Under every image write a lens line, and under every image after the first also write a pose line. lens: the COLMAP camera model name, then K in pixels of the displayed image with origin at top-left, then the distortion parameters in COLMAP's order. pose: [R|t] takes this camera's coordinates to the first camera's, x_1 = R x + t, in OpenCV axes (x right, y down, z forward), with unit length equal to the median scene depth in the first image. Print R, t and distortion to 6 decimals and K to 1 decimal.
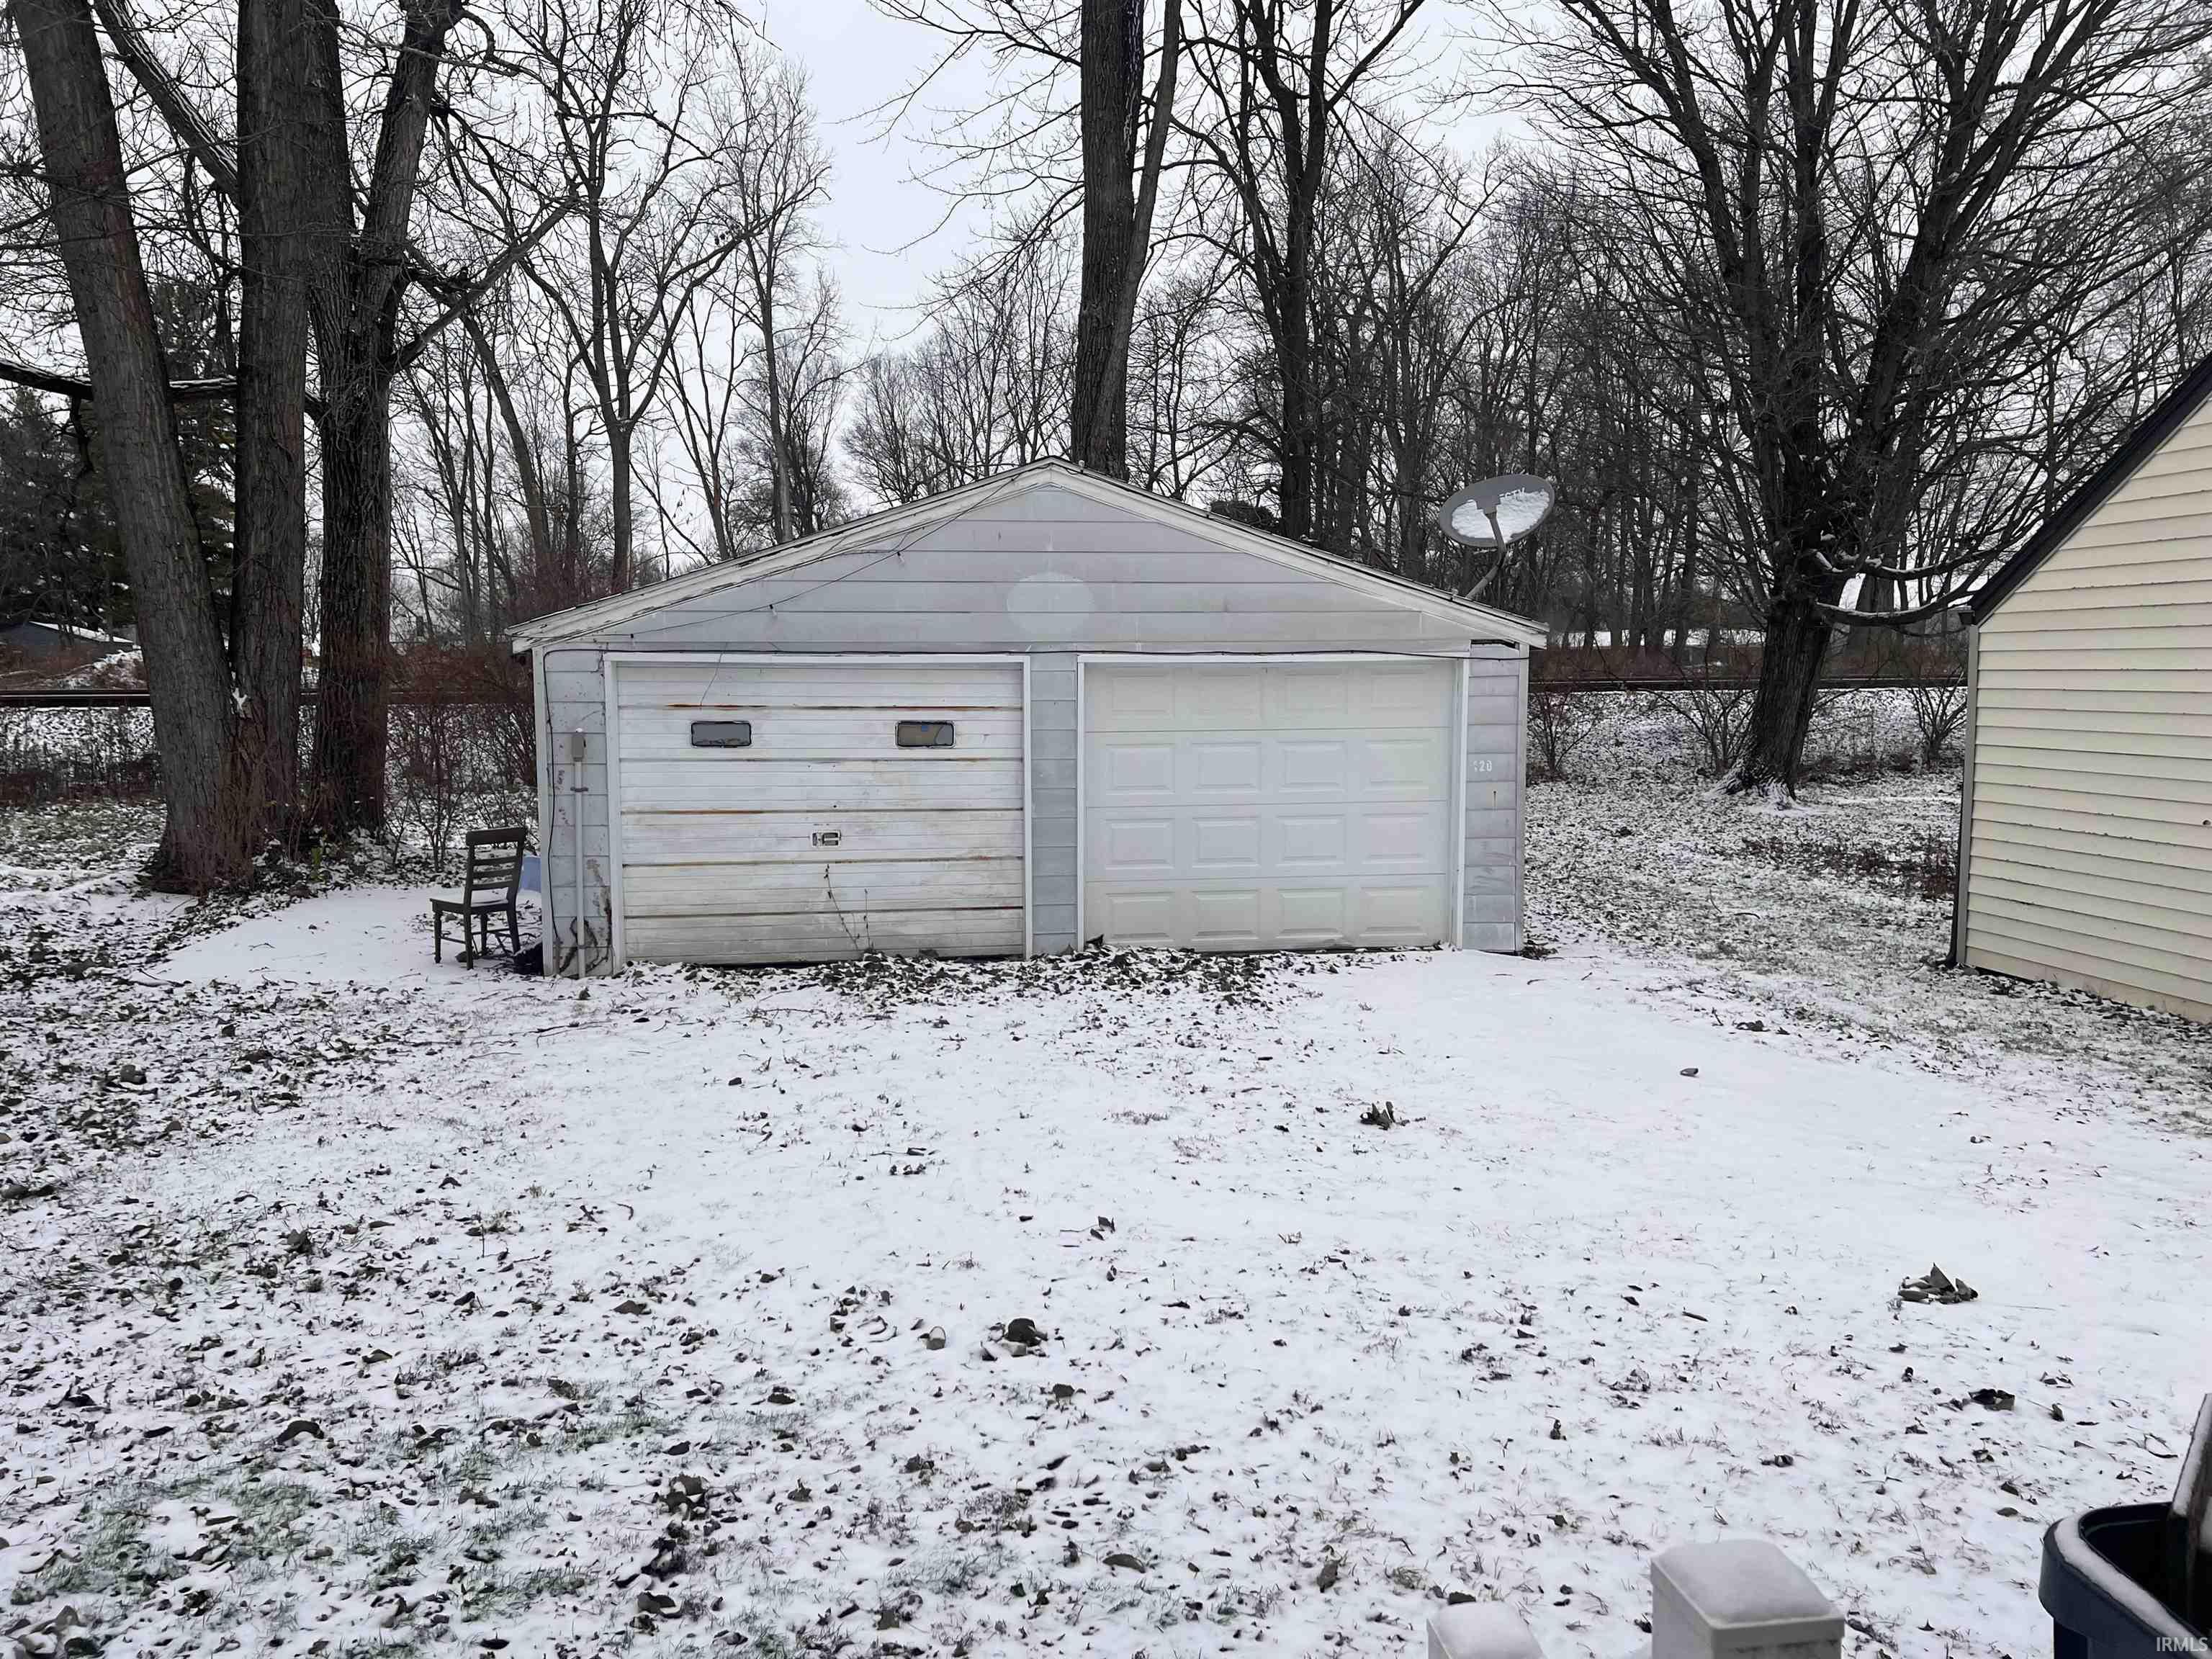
lens RADIAL K [[1652.8, 0, 1095.3], [0, 1652.8, 838.9], [0, 0, 1]] dist [0.063234, -0.073543]
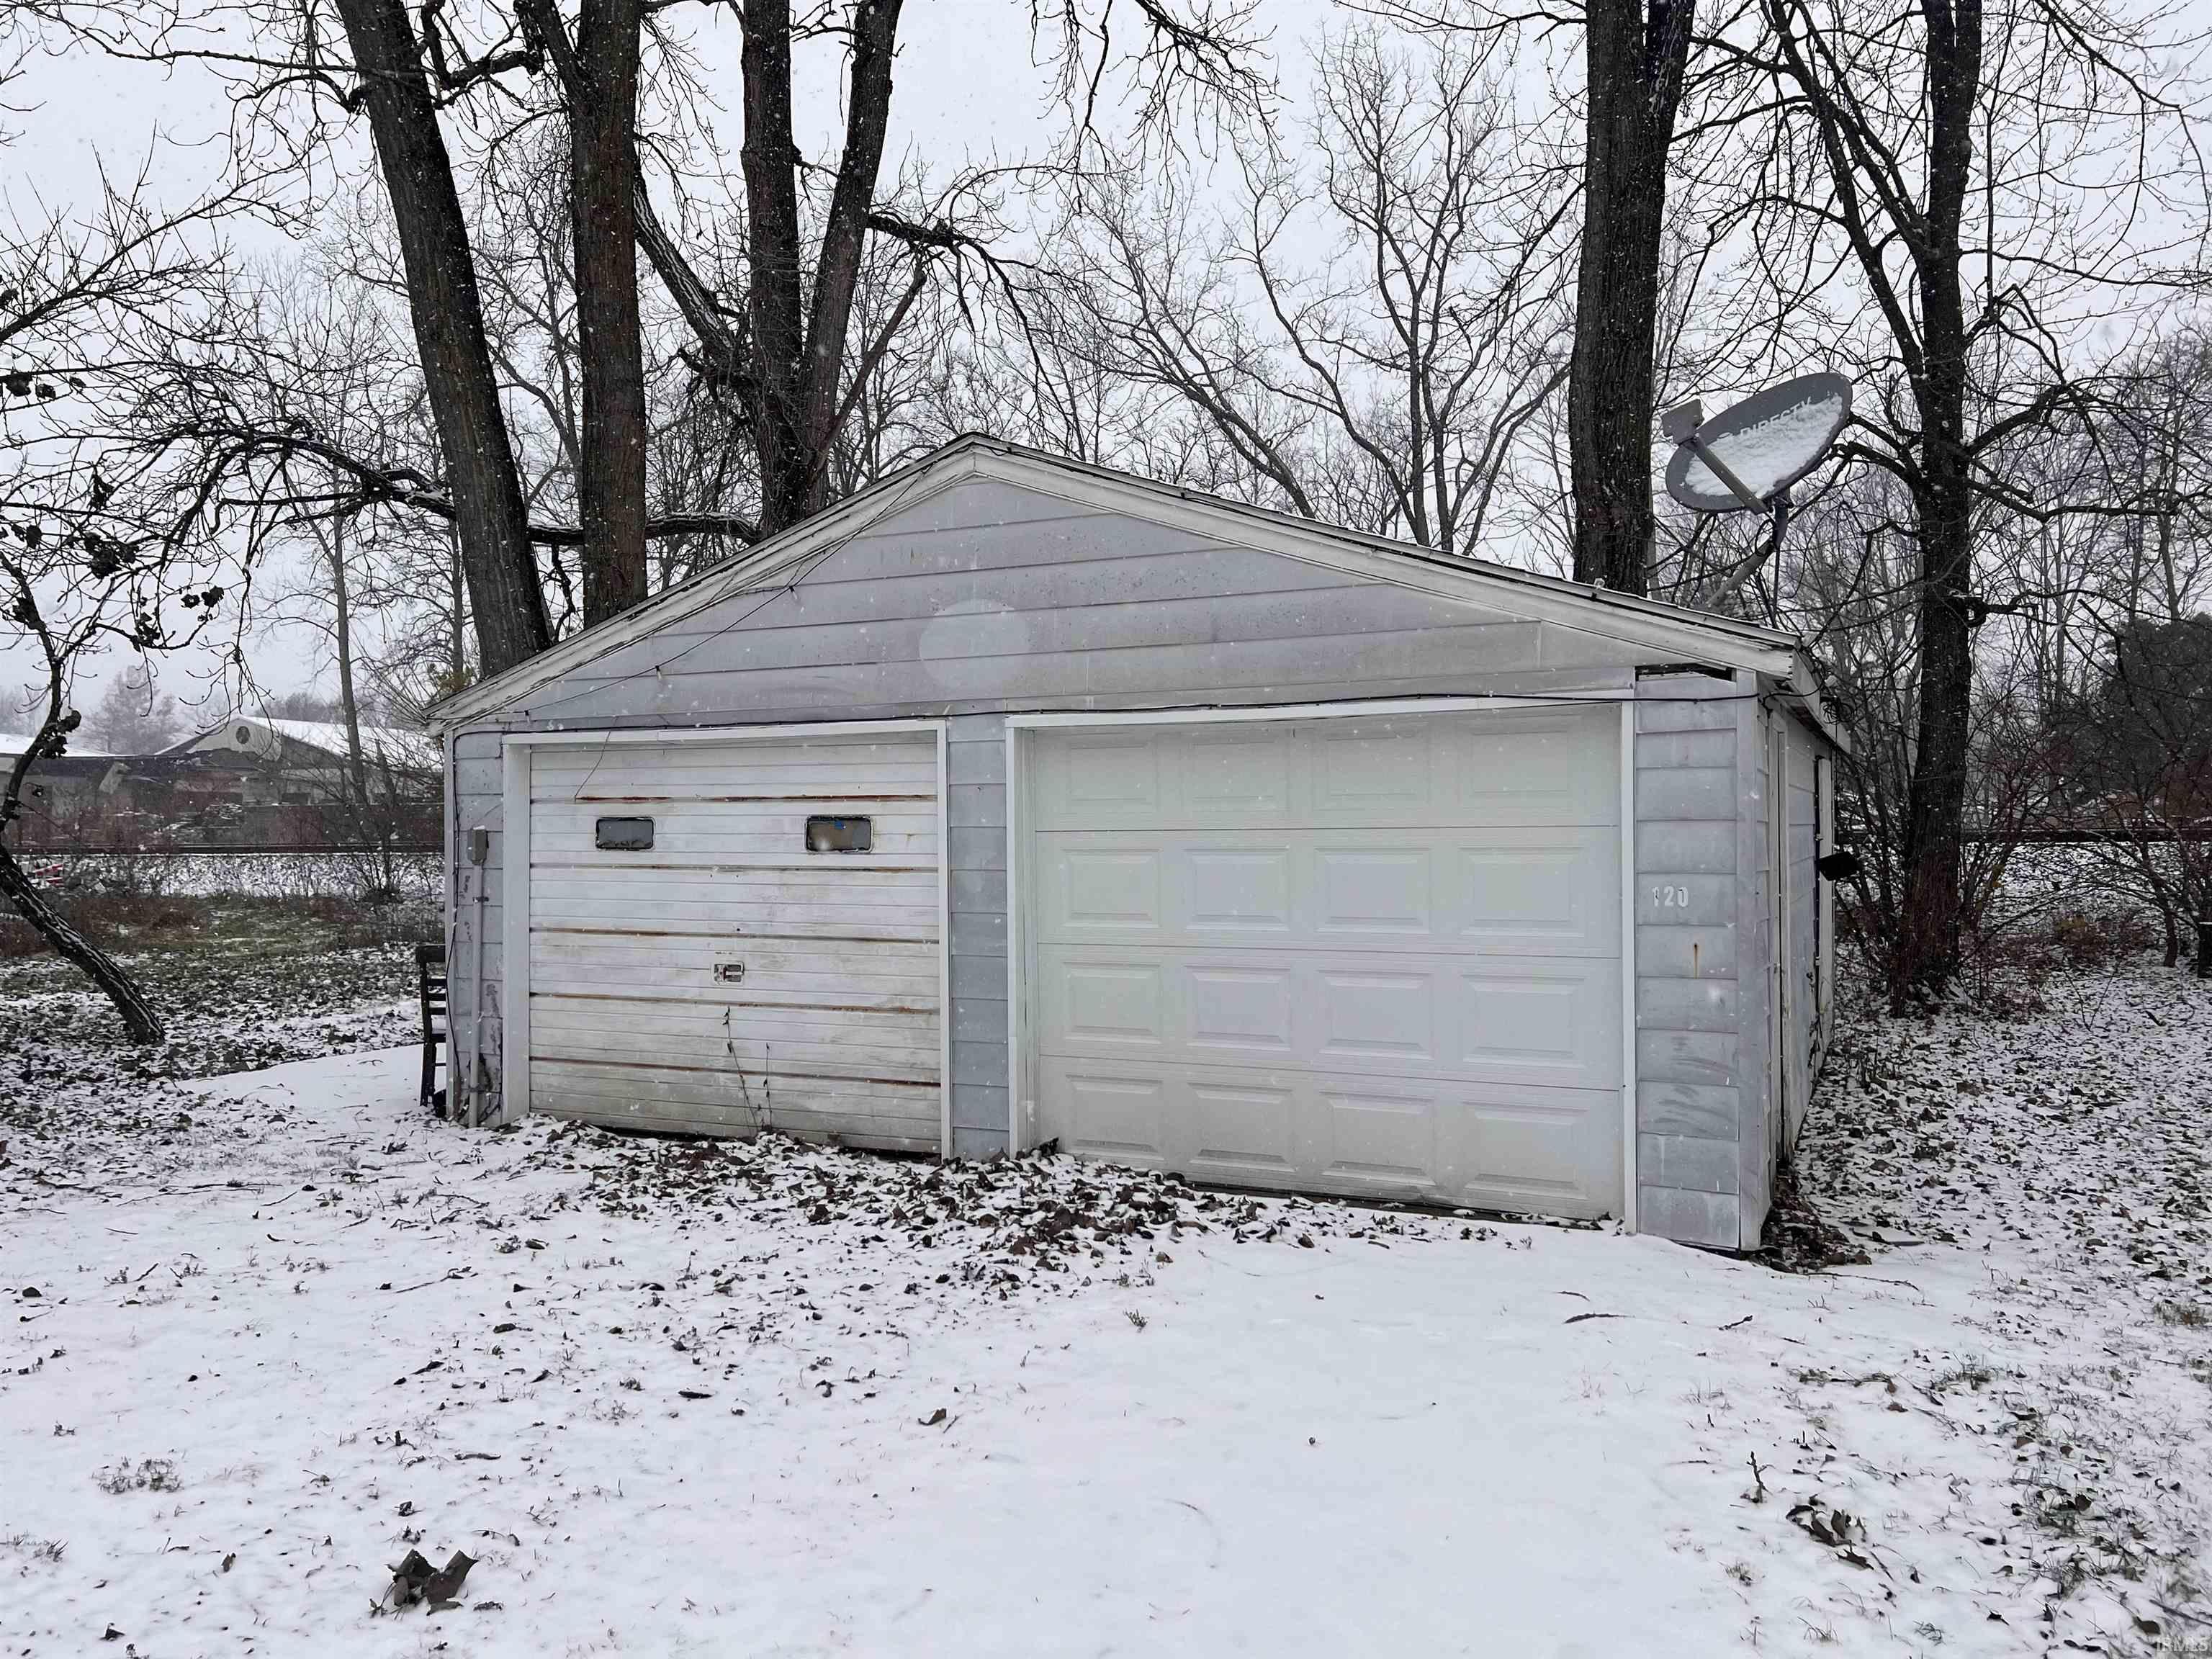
lens RADIAL K [[1652.8, 0, 1109.8], [0, 1652.8, 812.9], [0, 0, 1]] dist [0.063234, -0.073543]
pose [[0.833528, -0.008974, -0.552405, 0.399205], [-0.053708, 0.993816, -0.097185, -0.008088], [0.549861, 0.110675, 0.827891, 0.462752]]
